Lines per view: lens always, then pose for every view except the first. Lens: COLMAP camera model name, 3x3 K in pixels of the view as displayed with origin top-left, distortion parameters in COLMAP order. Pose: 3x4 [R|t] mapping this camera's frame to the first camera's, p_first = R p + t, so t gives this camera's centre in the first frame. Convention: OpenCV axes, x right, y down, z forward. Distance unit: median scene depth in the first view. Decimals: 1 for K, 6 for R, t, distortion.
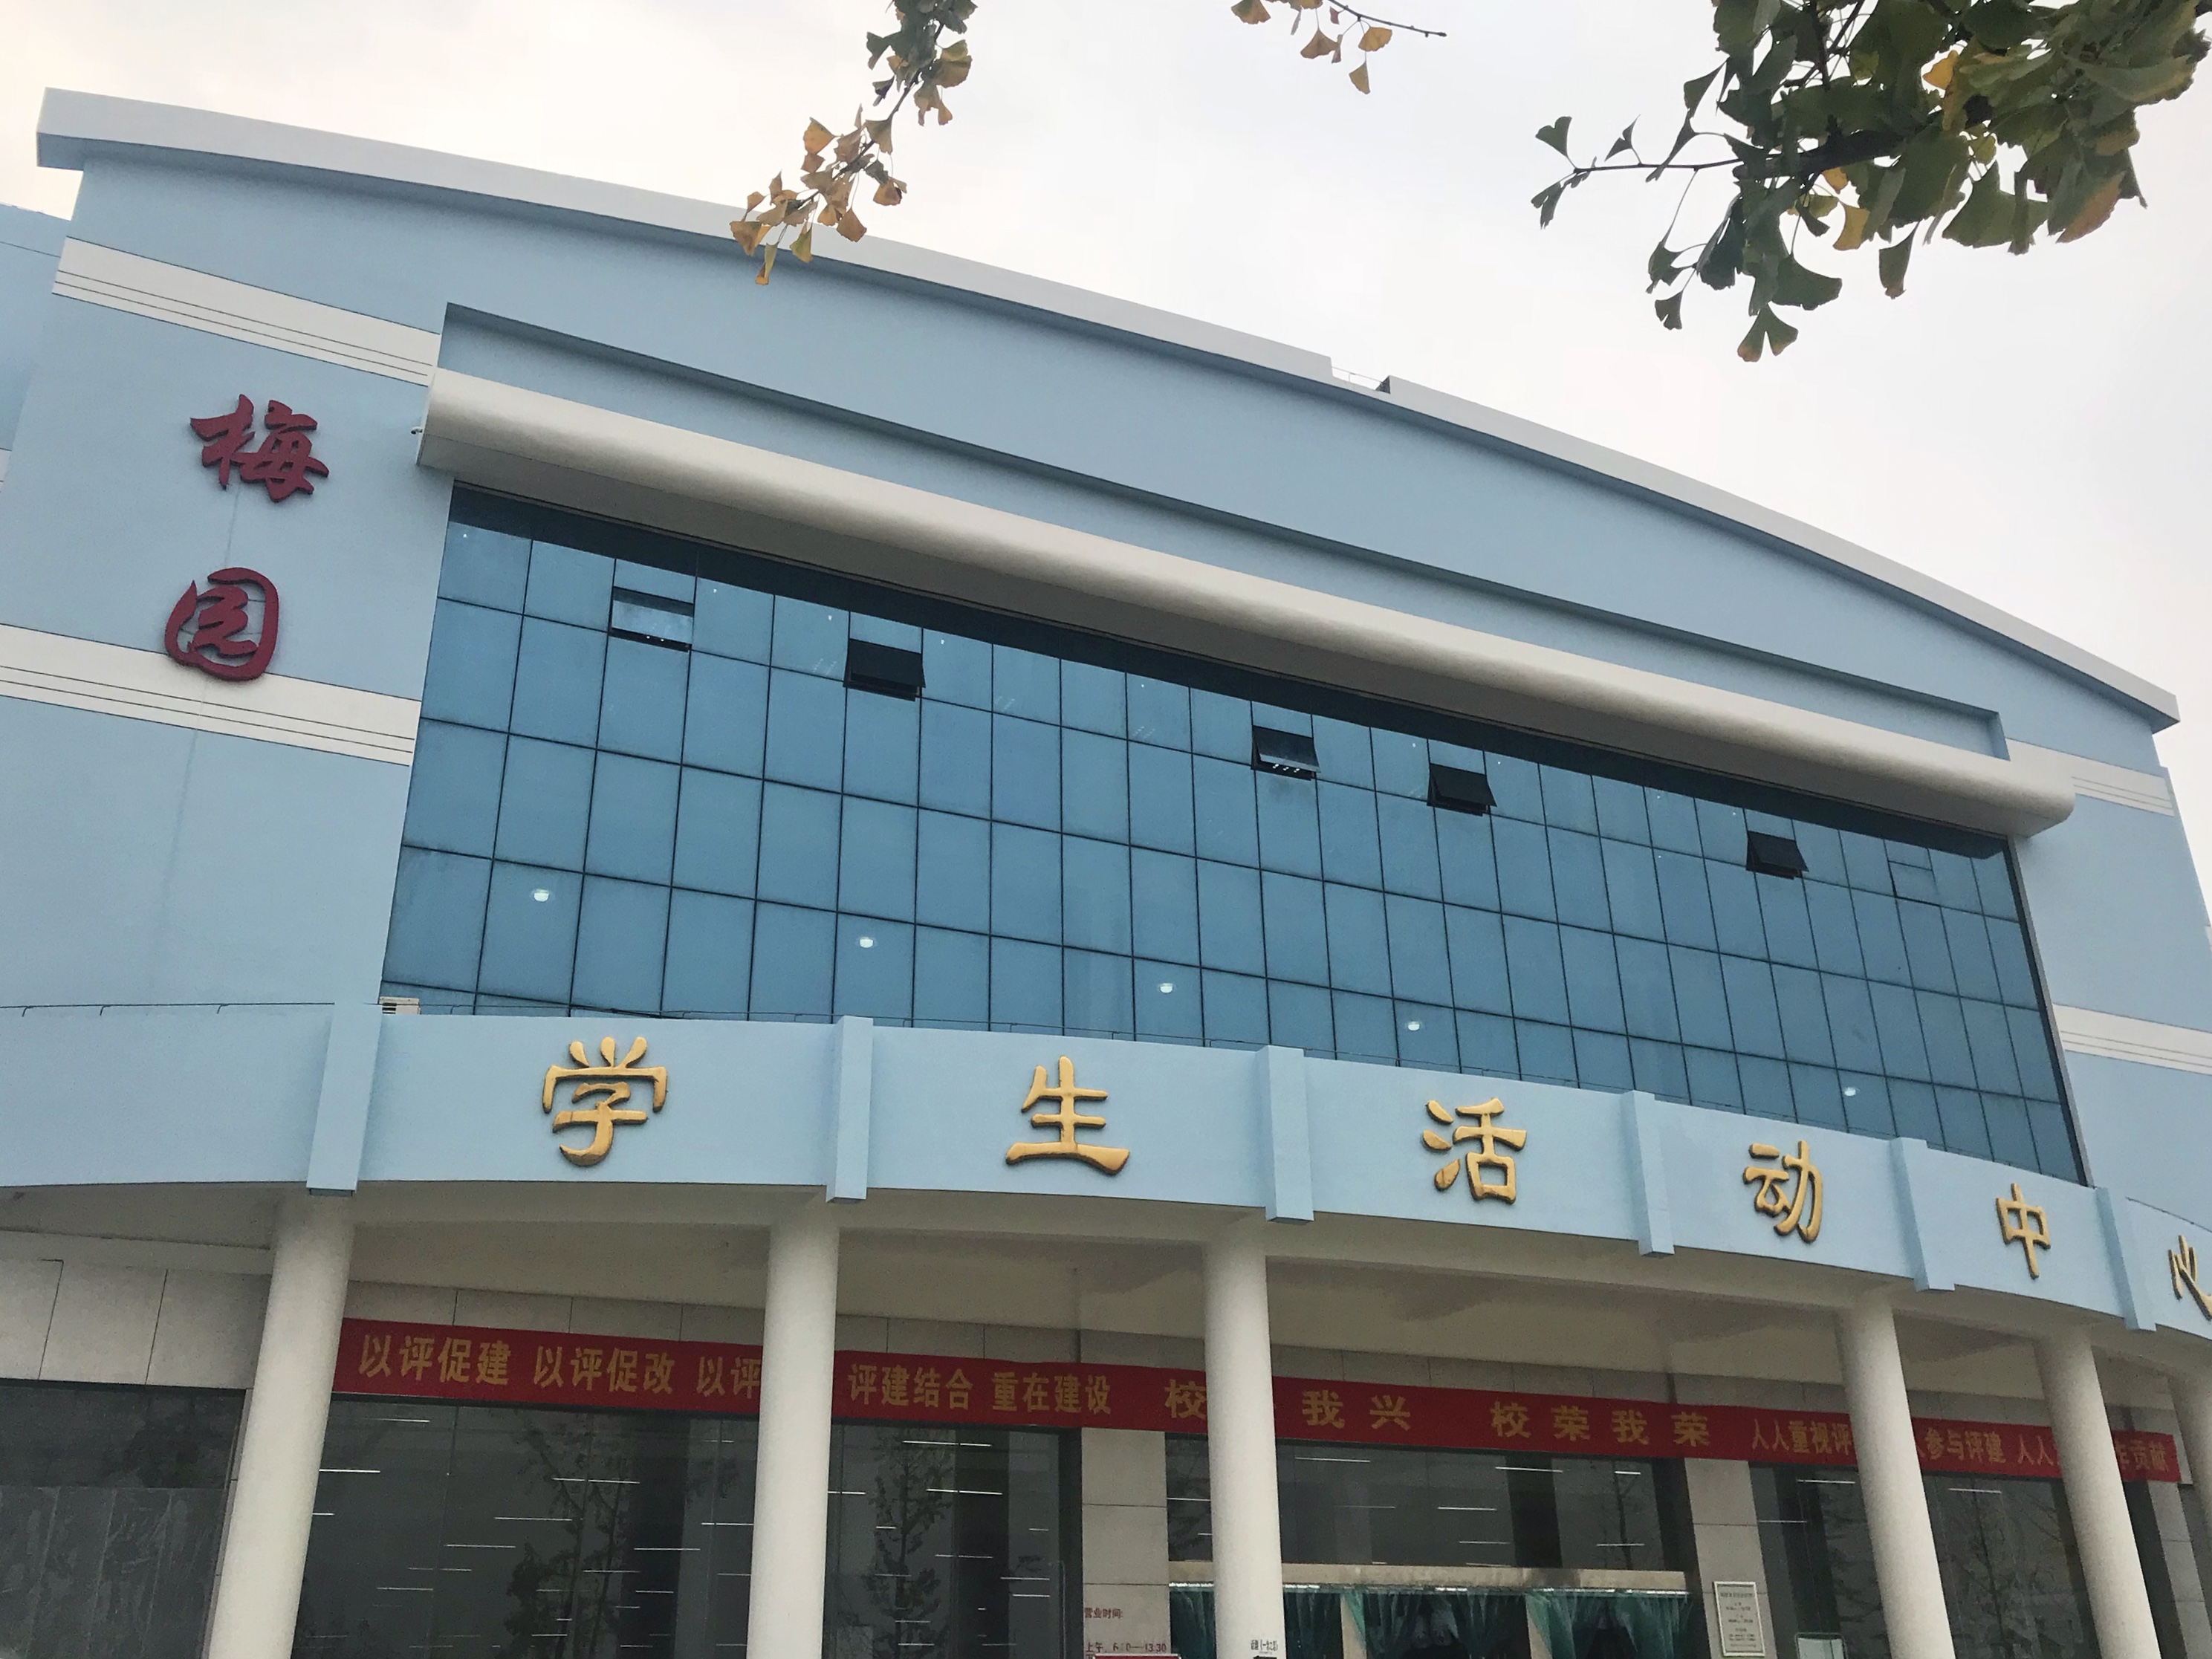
lens RADIAL K [[1968.5, 0, 1106.0], [0, 1968.5, 829.5], [0, 0, 1]] dist [0.120129, -0.311725]
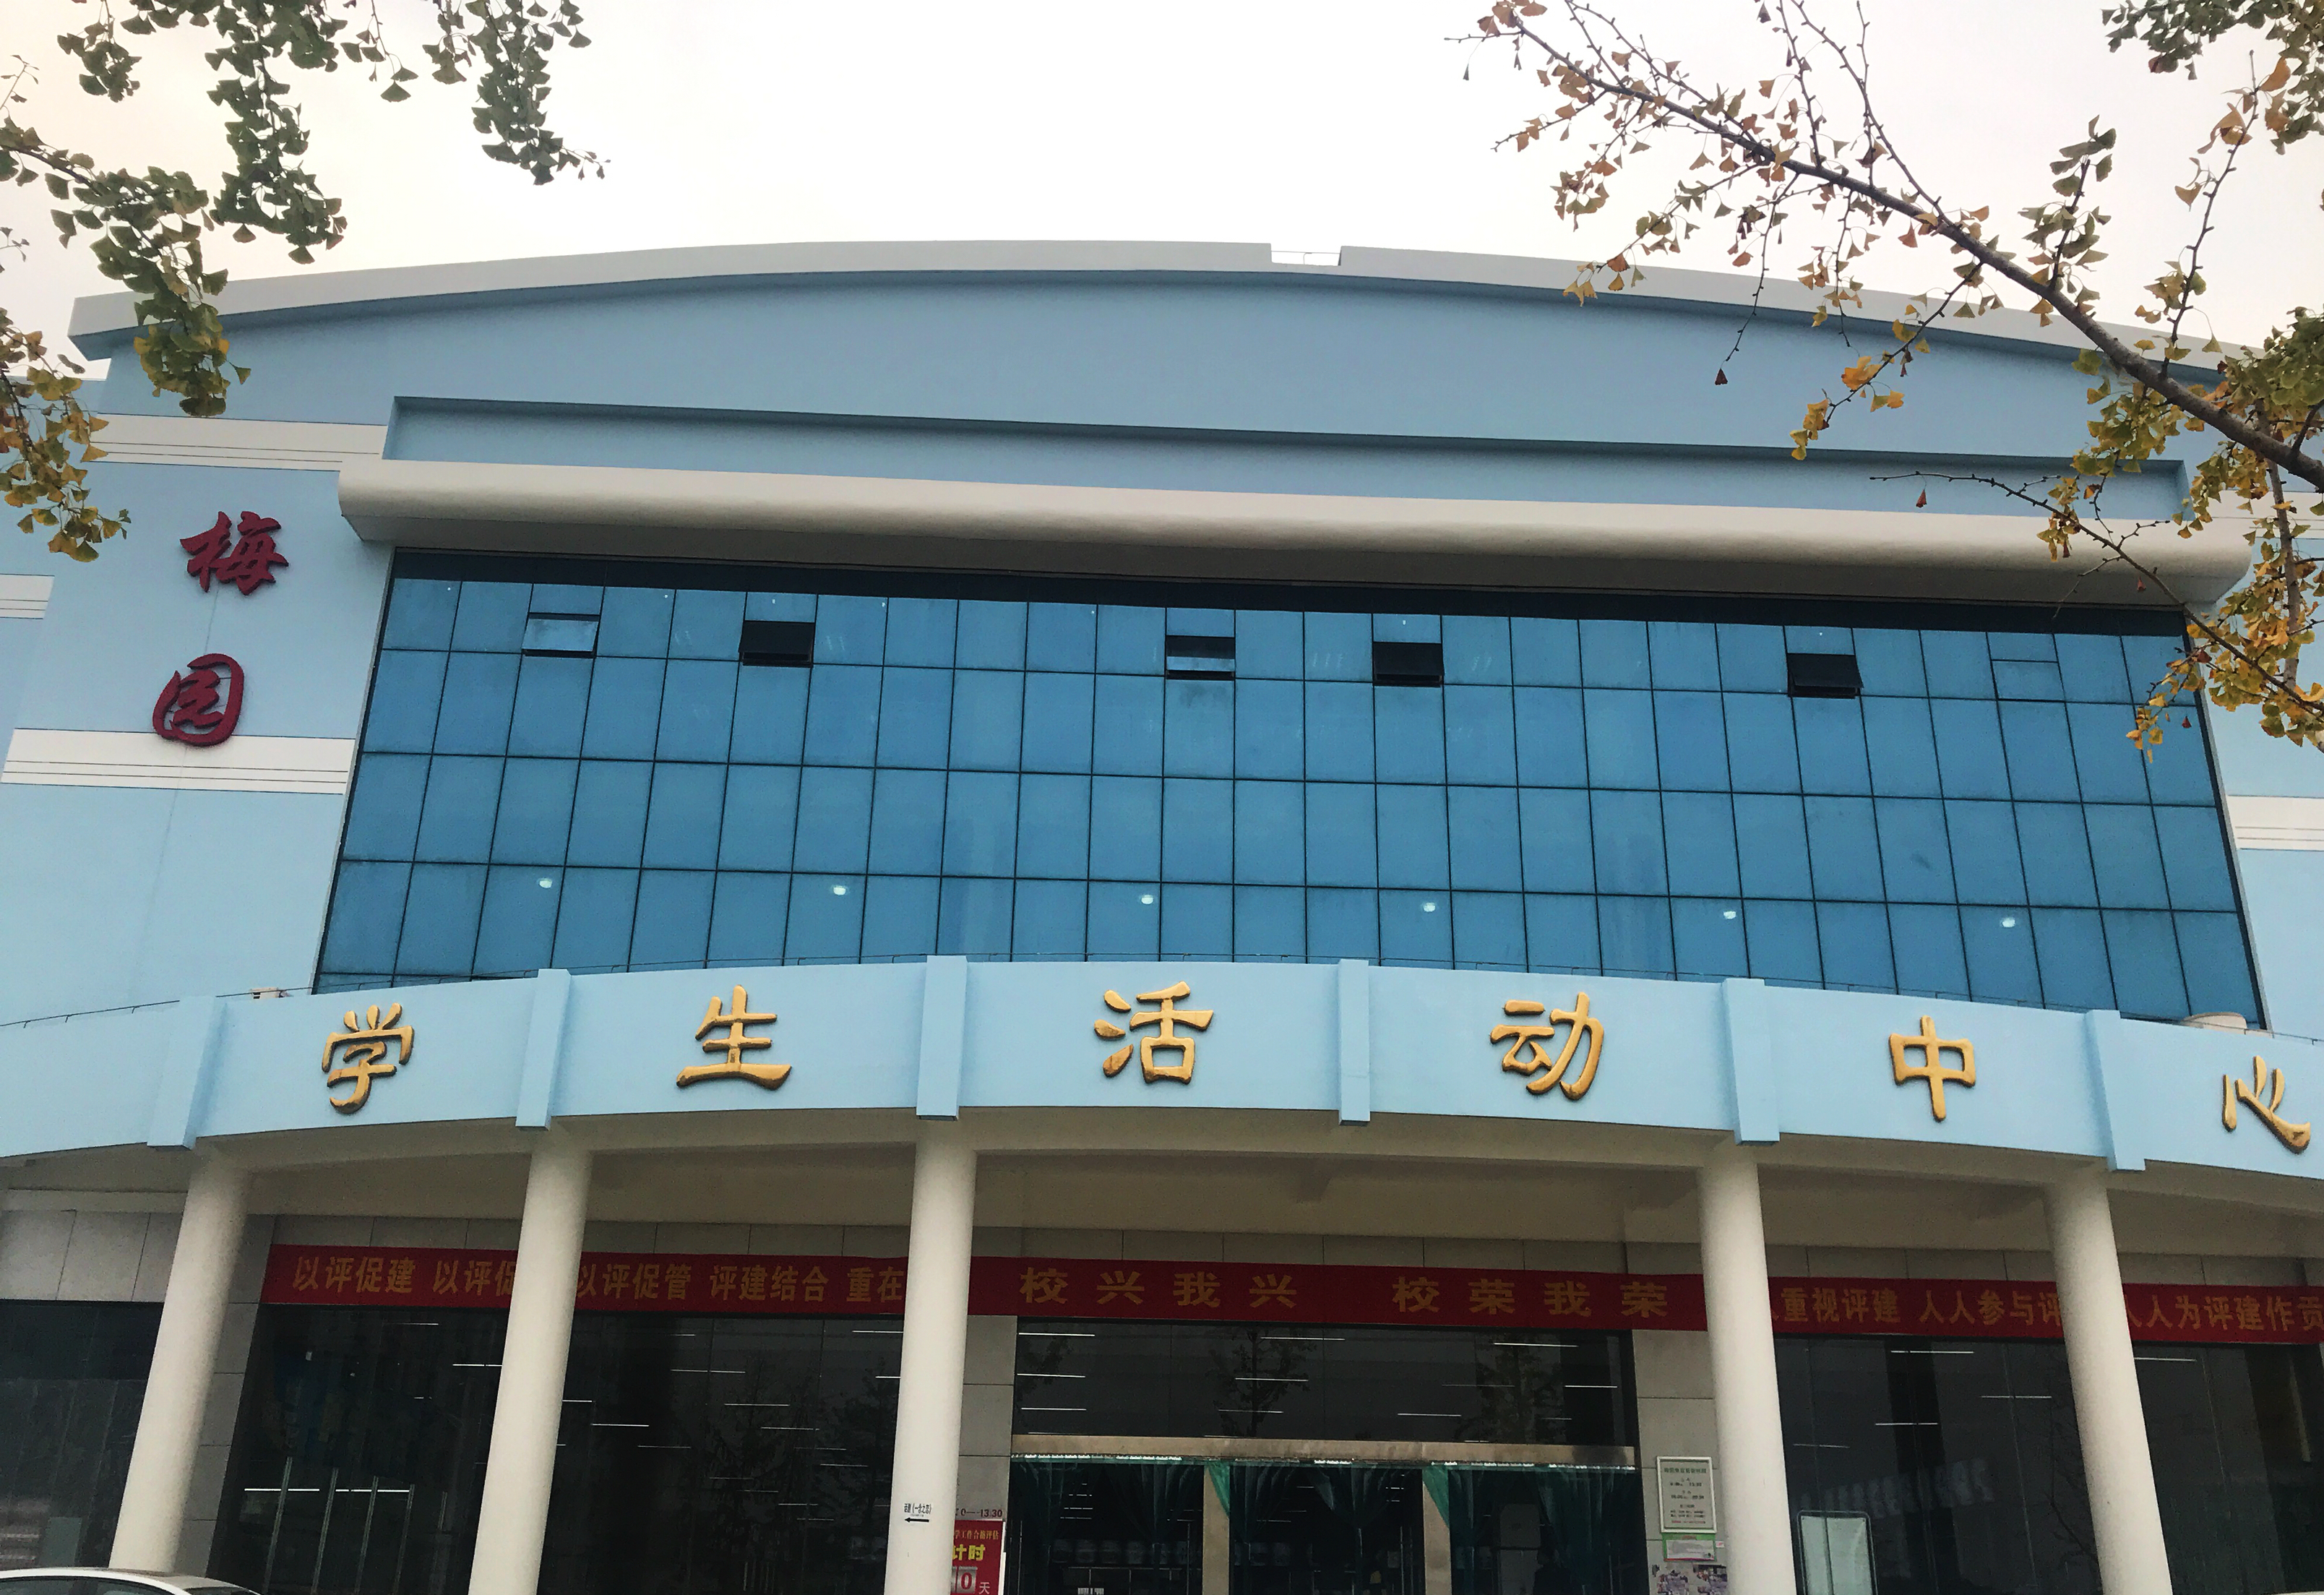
lens RADIAL K [[2082.0, 0, 1162.0], [0, 2082.0, 797.5], [0, 0, 1]] dist [0.138606, -0.380824]
pose [[0.917829, -0.125189, -0.376720, 0.572481], [0.136707, 0.990604, 0.003877, 0.032377], [0.372695, -0.055059, 0.926319, -0.006367]]
